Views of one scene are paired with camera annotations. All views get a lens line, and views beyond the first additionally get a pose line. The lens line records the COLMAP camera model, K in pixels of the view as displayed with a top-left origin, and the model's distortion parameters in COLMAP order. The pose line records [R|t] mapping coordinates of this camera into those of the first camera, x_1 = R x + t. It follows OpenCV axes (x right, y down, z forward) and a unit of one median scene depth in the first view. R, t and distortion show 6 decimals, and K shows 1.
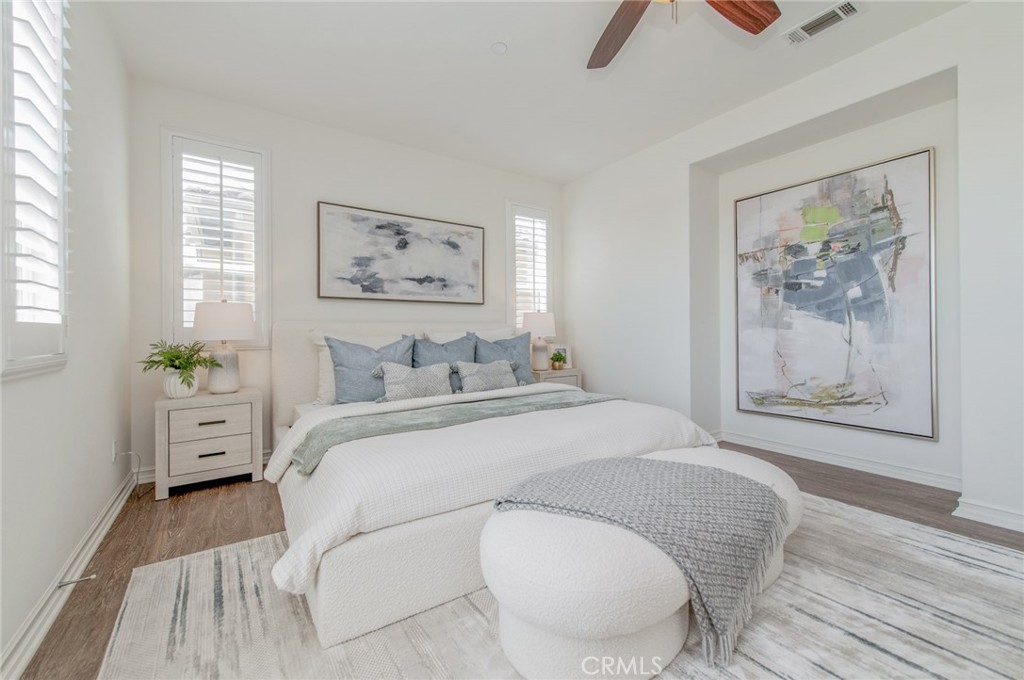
lens RADIAL K [[421.2, 0, 512.5], [0, 421.2, 332.4], [0, 0, 1]] dist [0.007928, -0.001404]
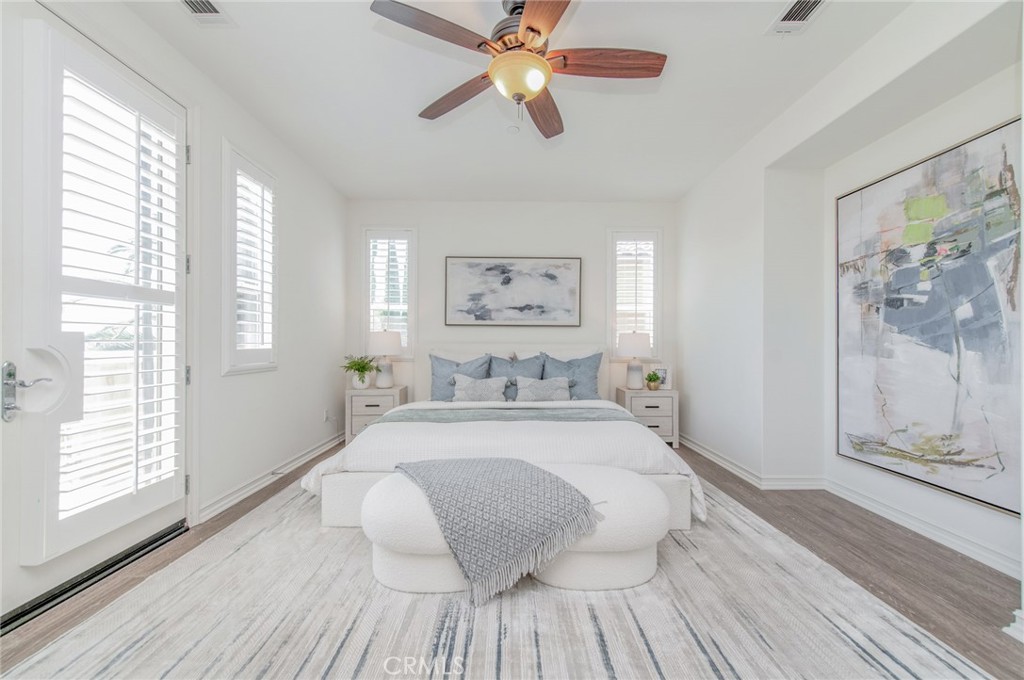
lens RADIAL K [[421.2, 0, 515.6], [0, 421.2, 342.3], [0, 0, 1]] dist [0.007928, -0.001404]
pose [[0.829692, 0.009627, -0.558138, 0.541146], [-0.009977, 0.999947, 0.002417, -0.033072], [0.558132, 0.003563, 0.829745, -0.032367]]
